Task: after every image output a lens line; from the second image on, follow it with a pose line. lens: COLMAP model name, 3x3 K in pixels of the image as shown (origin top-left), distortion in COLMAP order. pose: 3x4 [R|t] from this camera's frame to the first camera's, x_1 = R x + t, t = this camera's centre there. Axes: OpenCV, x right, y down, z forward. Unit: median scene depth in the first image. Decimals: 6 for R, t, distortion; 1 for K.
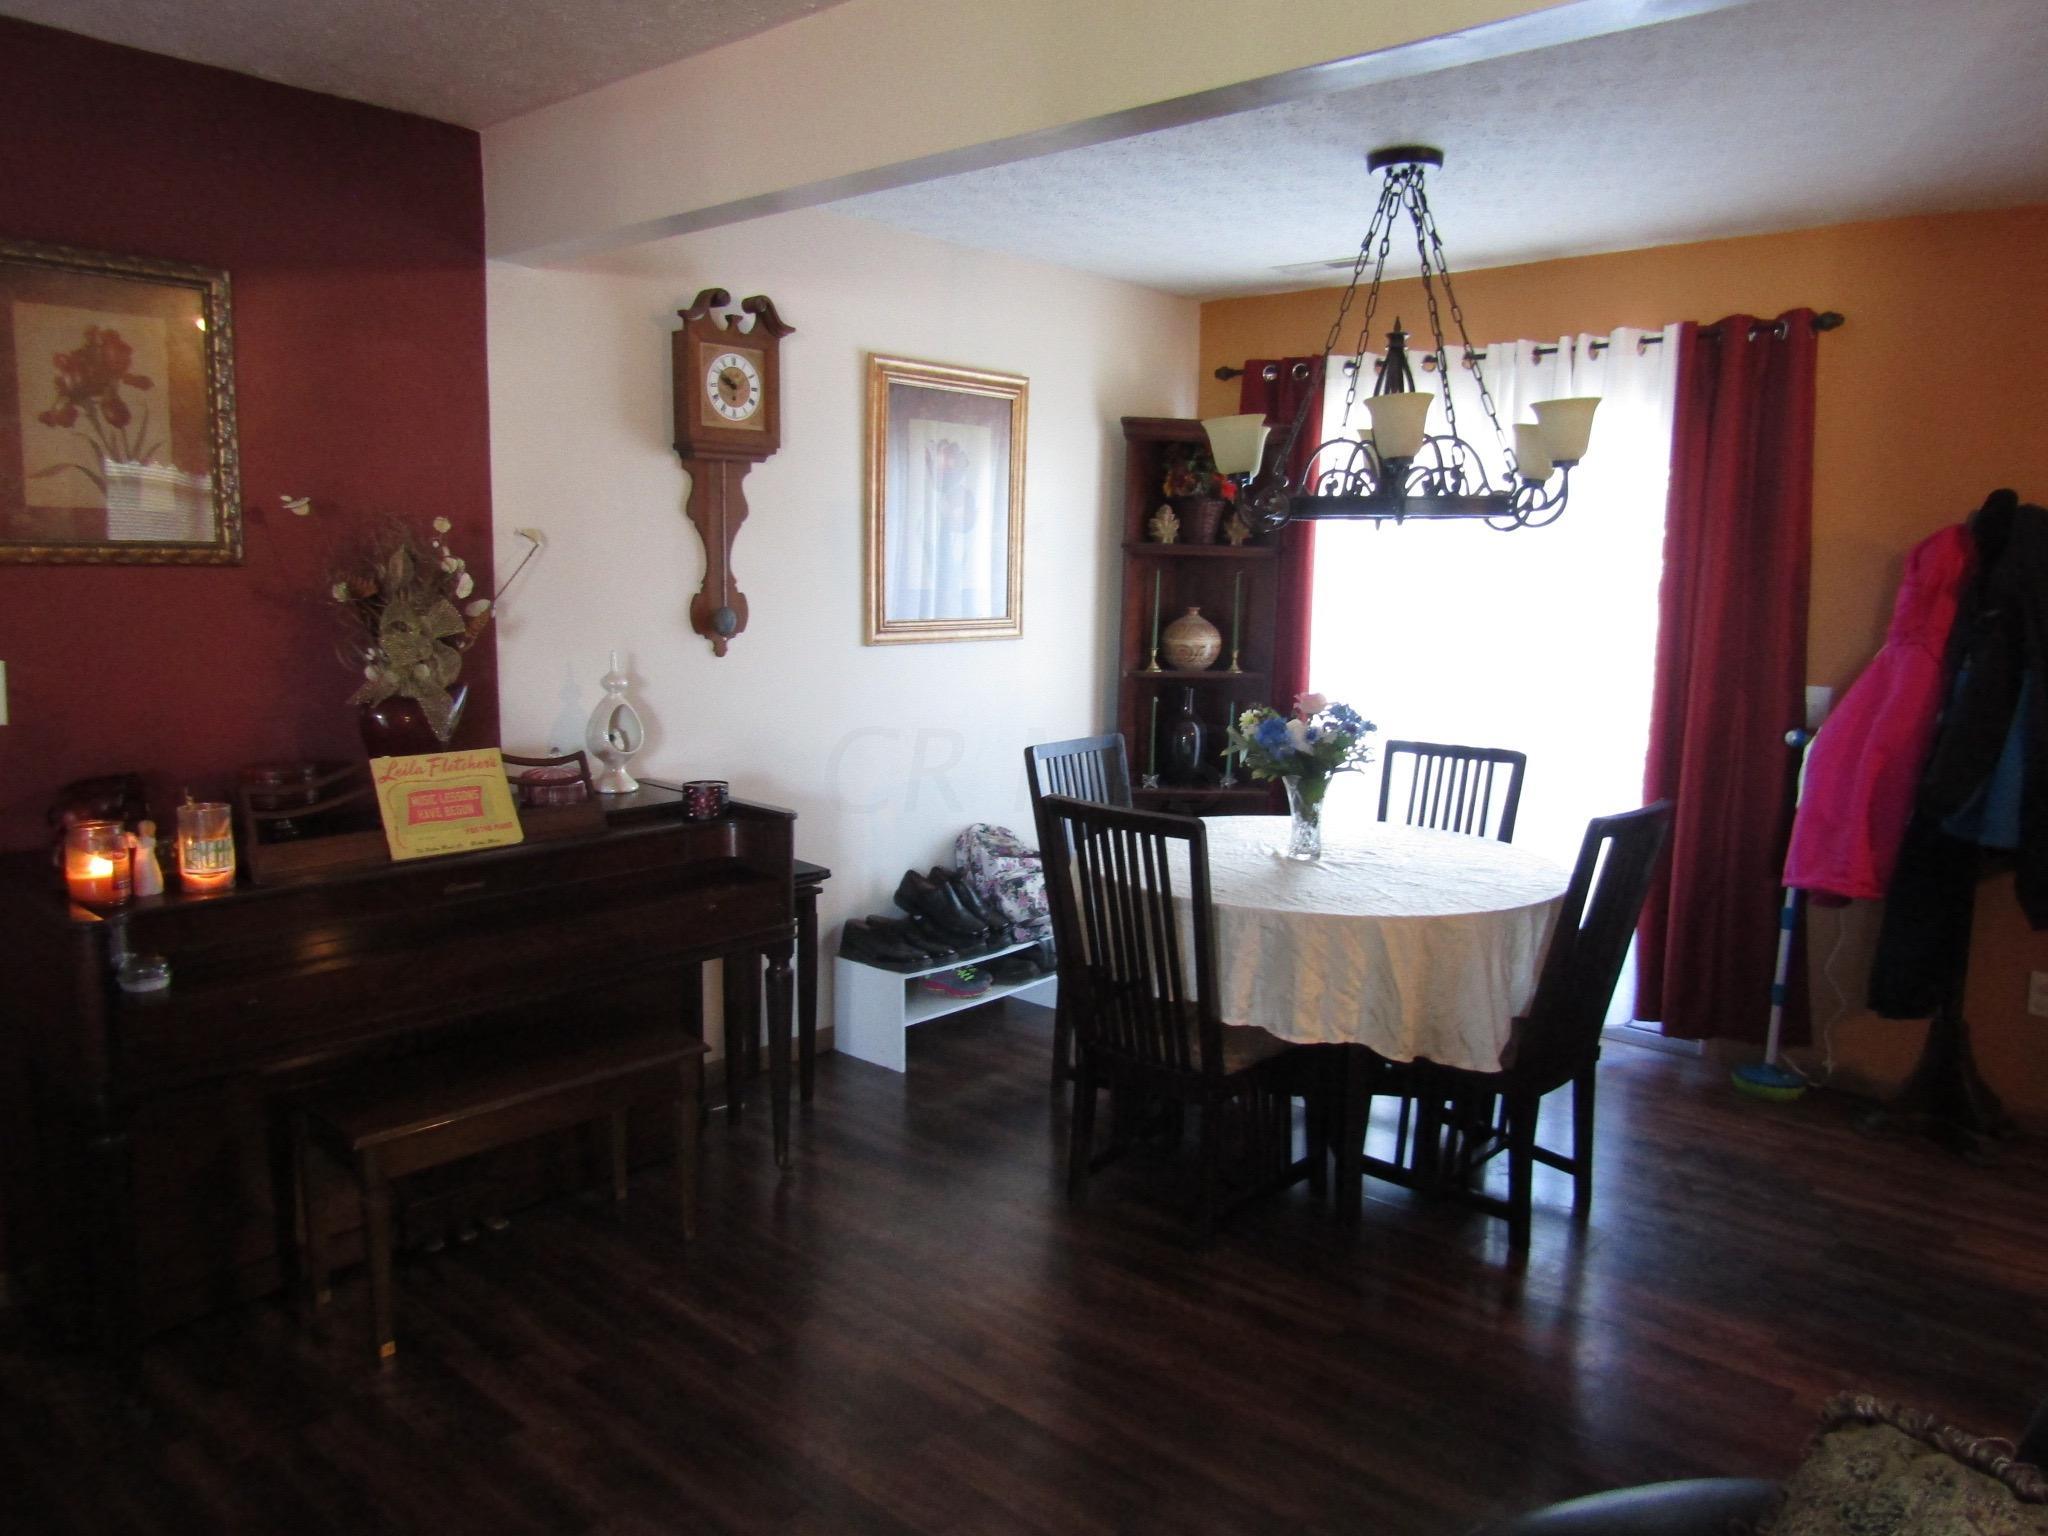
lens RADIAL K [[1459.3, 0, 1045.9], [0, 1459.3, 772.6], [0, 0, 1]] dist [-0.010607, -0.003004]
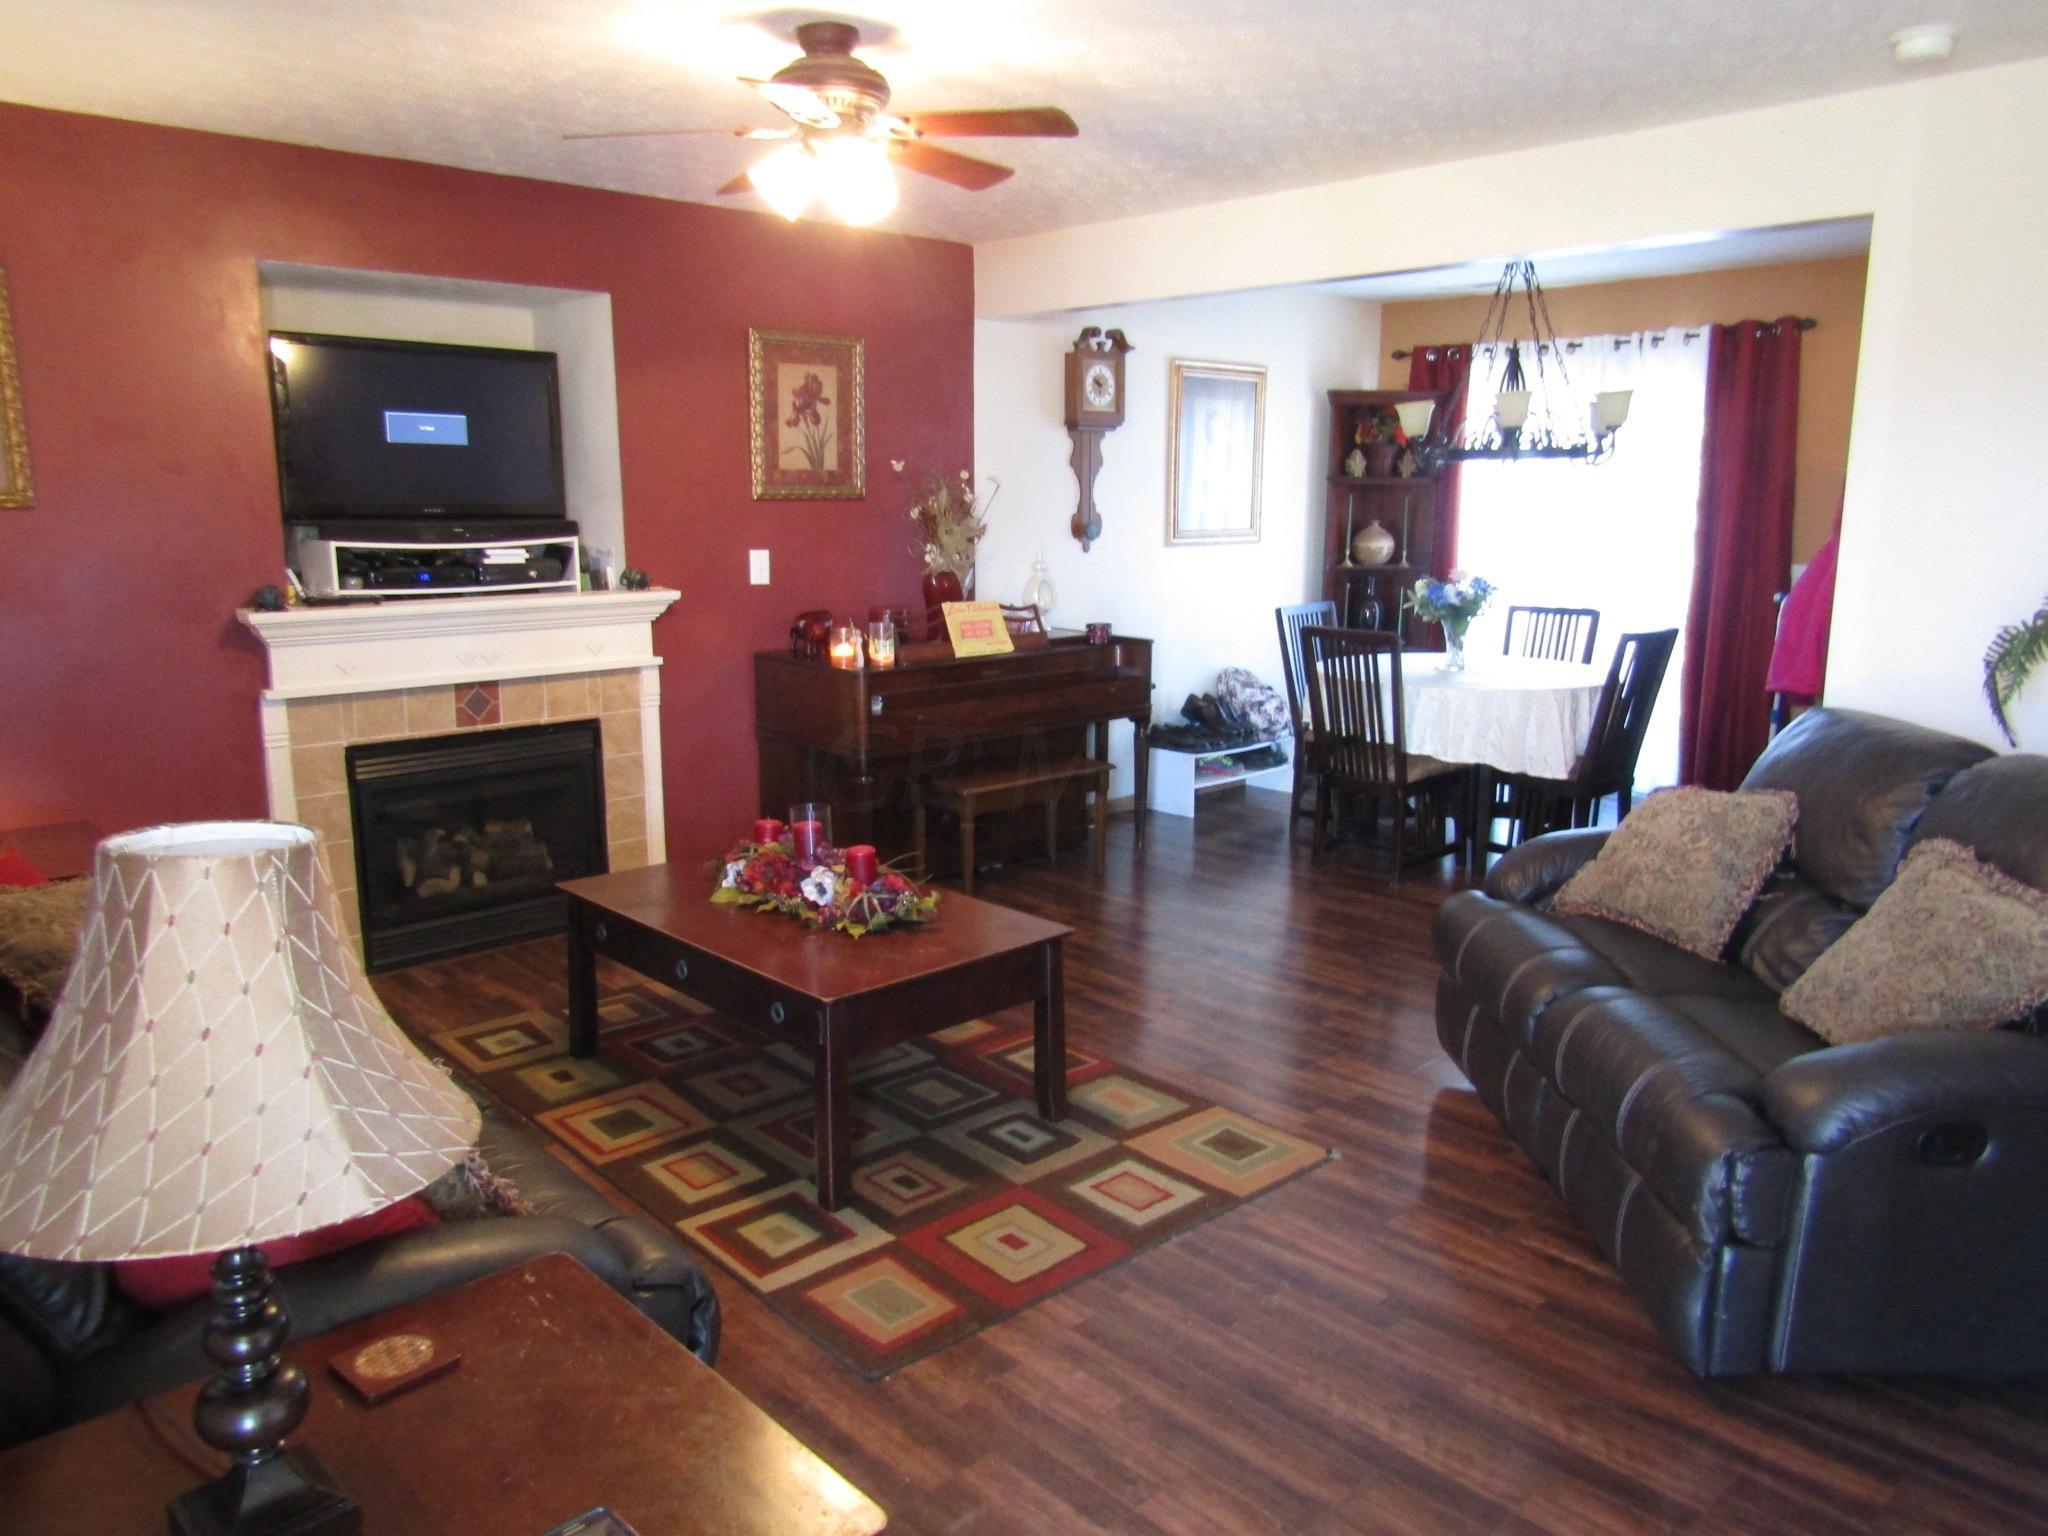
lens RADIAL K [[1459.3, 0, 1045.9], [0, 1459.3, 772.6], [0, 0, 1]] dist [-0.010607, -0.003004]
pose [[0.995787, 0.001740, -0.091678, -0.120149], [0.002615, 0.998874, 0.047362, 0.087860], [0.091658, -0.047403, 0.994662, -0.628060]]
